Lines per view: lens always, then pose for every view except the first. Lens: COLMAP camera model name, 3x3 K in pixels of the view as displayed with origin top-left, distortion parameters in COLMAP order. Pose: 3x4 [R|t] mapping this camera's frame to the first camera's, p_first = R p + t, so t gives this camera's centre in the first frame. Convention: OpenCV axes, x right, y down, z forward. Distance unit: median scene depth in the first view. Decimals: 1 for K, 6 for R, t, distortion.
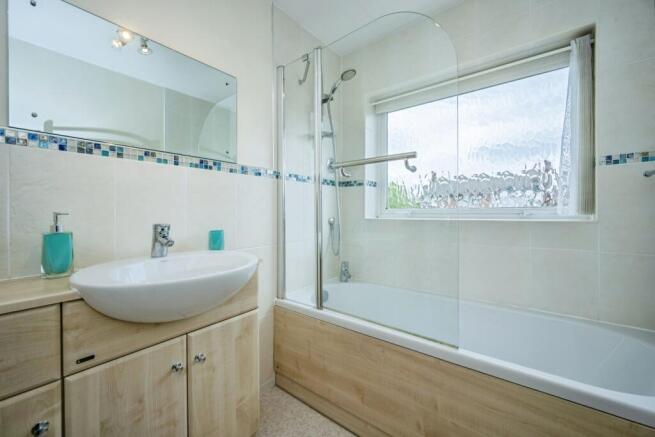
lens RADIAL K [[257.3, 0, 328.2], [0, 257.3, 214.2], [0, 0, 1]] dist [-0.000209, 0.000114]
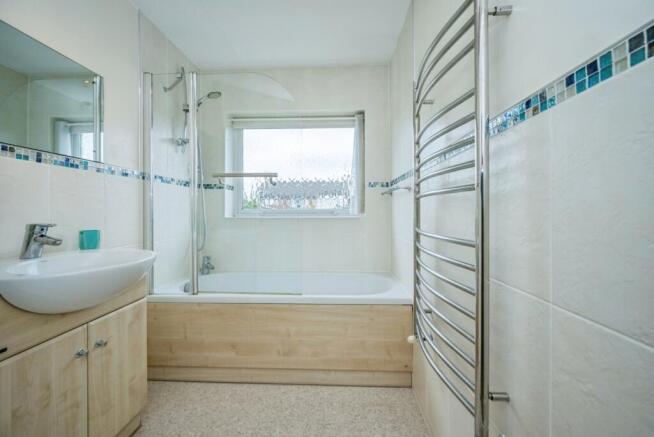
lens RADIAL K [[257.0, 0, 327.7], [0, 257.0, 214.2], [0, 0, 1]] dist [-0.000209, 0.000114]
pose [[0.813687, -0.003425, 0.581293, -0.259931], [0.002360, 0.999994, 0.002589, 0.000245], [-0.581298, -0.000735, 0.813691, -0.361423]]
